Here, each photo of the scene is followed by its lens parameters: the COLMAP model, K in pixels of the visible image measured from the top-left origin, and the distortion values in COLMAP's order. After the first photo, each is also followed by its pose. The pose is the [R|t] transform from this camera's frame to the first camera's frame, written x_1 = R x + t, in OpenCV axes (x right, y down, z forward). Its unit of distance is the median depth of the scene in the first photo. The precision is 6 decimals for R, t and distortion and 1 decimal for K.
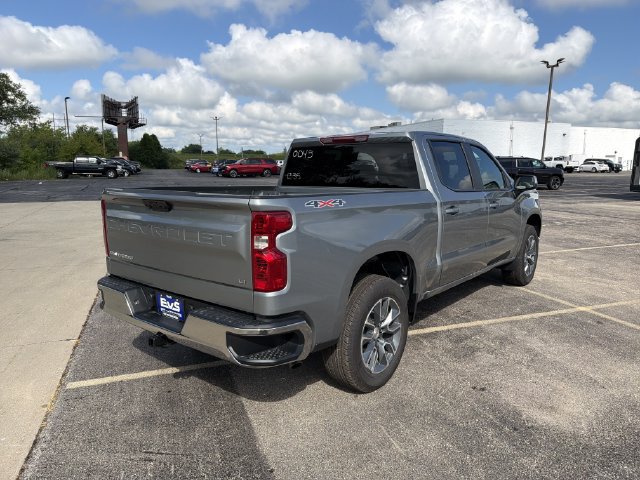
lens RADIAL K [[450.5, 0, 323.0], [0, 450.5, 241.7], [0, 0, 1]] dist [-0.003039, -0.000820]
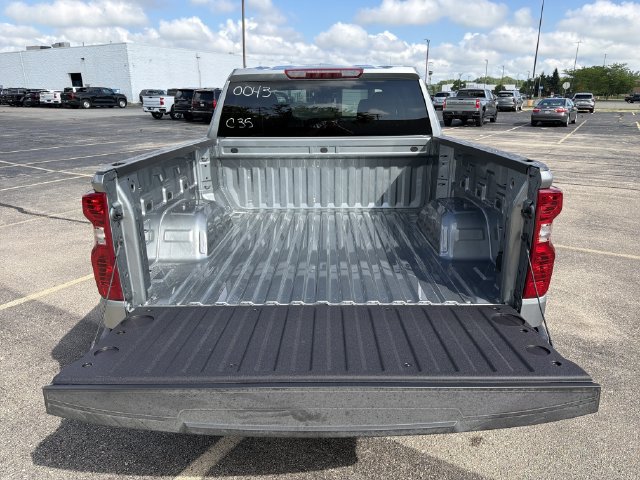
lens RADIAL K [[450.5, 0, 323.0], [0, 450.5, 241.7], [0, 0, 1]] dist [-0.003039, -0.000820]
pose [[0.783124, -0.191754, 0.591563, -0.426757], [0.103333, 0.978173, 0.180280, -0.075682], [-0.613220, -0.080054, 0.785845, 0.335193]]
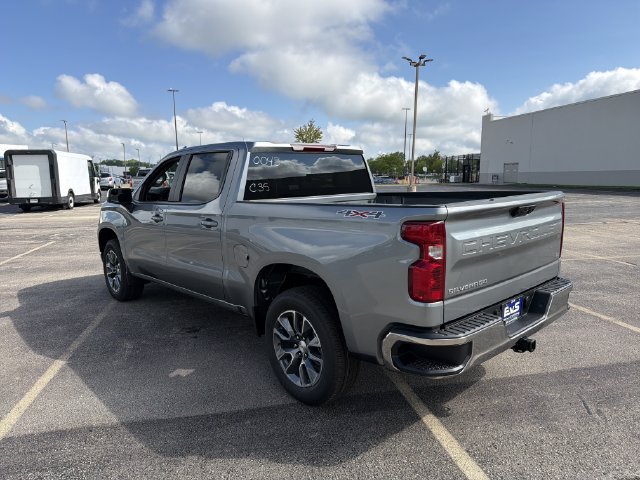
lens RADIAL K [[452.2, 0, 317.7], [0, 452.2, 241.3], [0, 0, 1]] dist [0.022217, -0.032165]
pose [[0.147994, -0.142817, 0.978622, -0.872189], [0.175573, 0.977595, 0.116116, -0.127673], [-0.973279, 0.154635, 0.169753, 0.777637]]
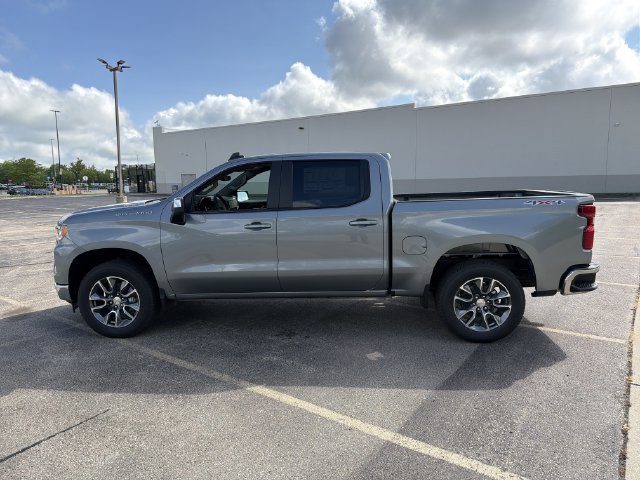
lens RADIAL K [[450.5, 0, 323.0], [0, 450.5, 241.7], [0, 0, 1]] dist [-0.003039, -0.000820]
pose [[-0.571329, -0.101269, 0.814449, -0.799226], [0.147953, 0.963392, 0.223577, -0.283615], [-0.807275, 0.248236, -0.535430, 1.688520]]
